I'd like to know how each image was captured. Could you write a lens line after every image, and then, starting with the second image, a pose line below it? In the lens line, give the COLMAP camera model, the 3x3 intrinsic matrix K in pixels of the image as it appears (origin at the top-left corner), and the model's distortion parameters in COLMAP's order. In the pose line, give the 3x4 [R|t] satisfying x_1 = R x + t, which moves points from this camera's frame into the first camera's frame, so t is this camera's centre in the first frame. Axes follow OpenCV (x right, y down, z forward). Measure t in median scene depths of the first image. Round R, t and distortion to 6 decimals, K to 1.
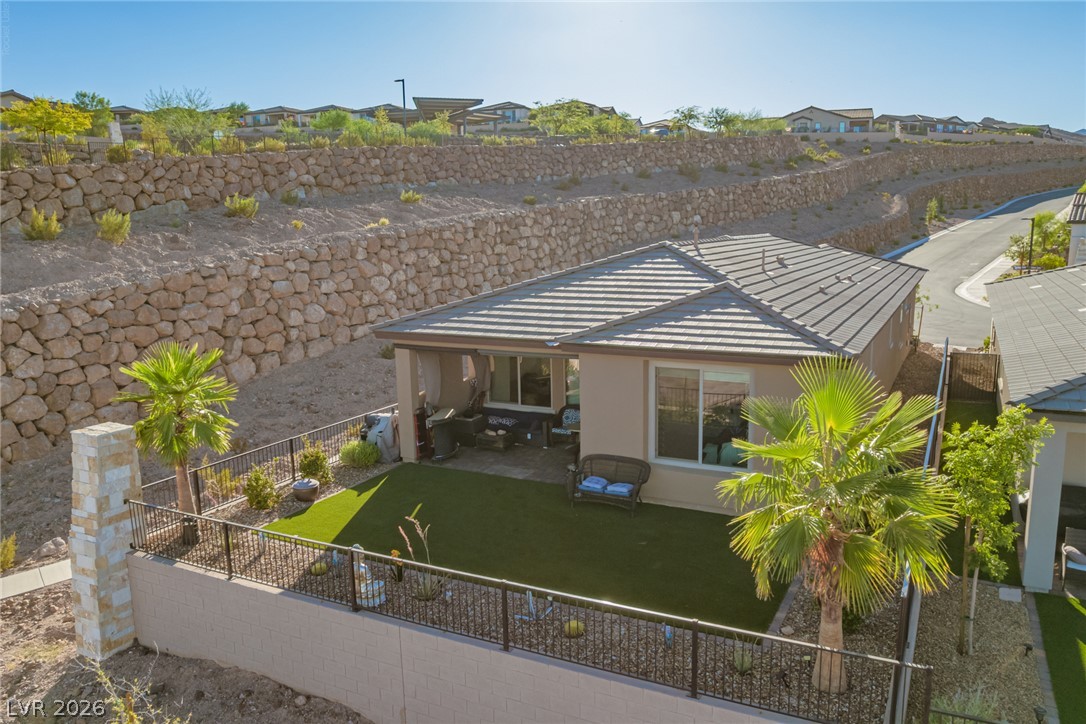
lens RADIAL K [[821.9, 0, 547.7], [0, 821.9, 365.7], [0, 0, 1]] dist [-0.067297, 0.052589]
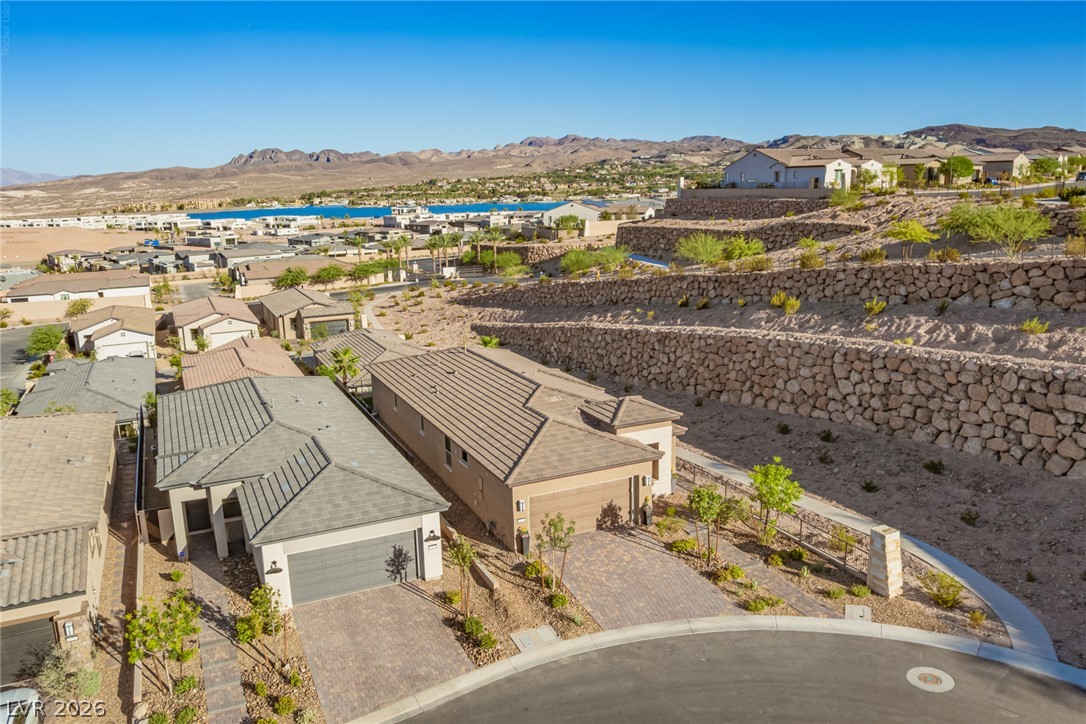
lens RADIAL K [[821.9, 0, 547.7], [0, 821.9, 365.7], [0, 0, 1]] dist [-0.067297, 0.052589]
pose [[-0.607897, 0.201188, -0.768105, 0.823702], [-0.105311, 0.938391, 0.329137, -0.403433], [0.787001, 0.280971, -0.549258, 1.106459]]
